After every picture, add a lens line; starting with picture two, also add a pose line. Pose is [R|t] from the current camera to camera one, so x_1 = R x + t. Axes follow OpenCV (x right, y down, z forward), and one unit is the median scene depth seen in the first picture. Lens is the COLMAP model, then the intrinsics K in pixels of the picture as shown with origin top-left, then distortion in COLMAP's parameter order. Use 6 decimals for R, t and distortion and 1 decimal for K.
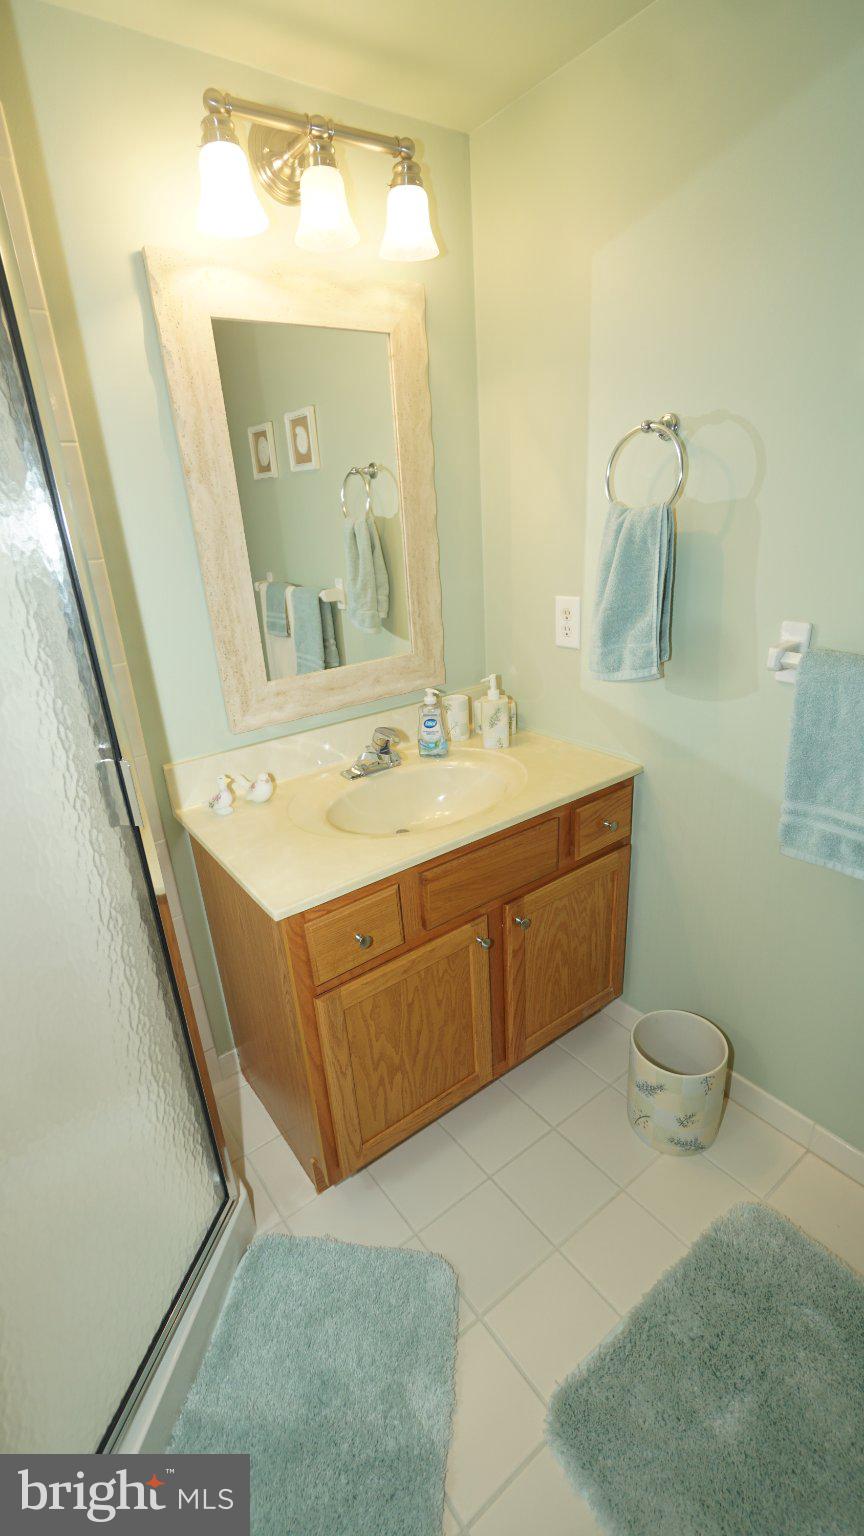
lens RADIAL K [[662.7, 0, 407.8], [0, 662.7, 781.3], [0, 0, 1]] dist [-0.002561, 0.000315]
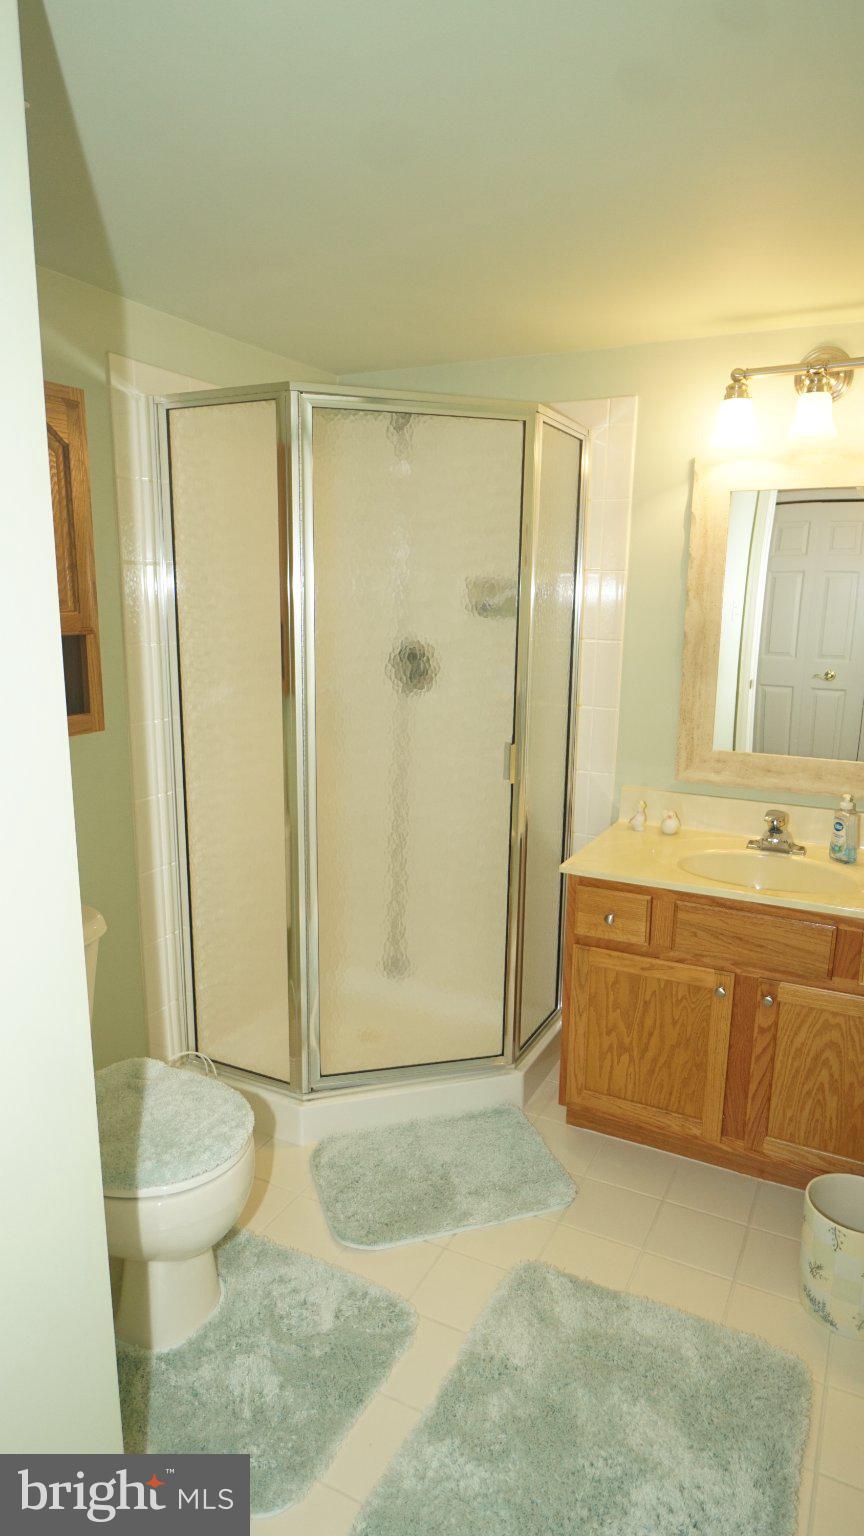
lens RADIAL K [[892.3, 0, 445.3], [0, 892.3, 776.3], [0, 0, 1]] dist [-0.001621, 0.000775]
pose [[0.464272, 0.244734, -0.851209, 1.112566], [-0.373077, 0.925682, 0.062659, -0.021936], [0.803284, 0.288476, 0.521073, -0.296661]]
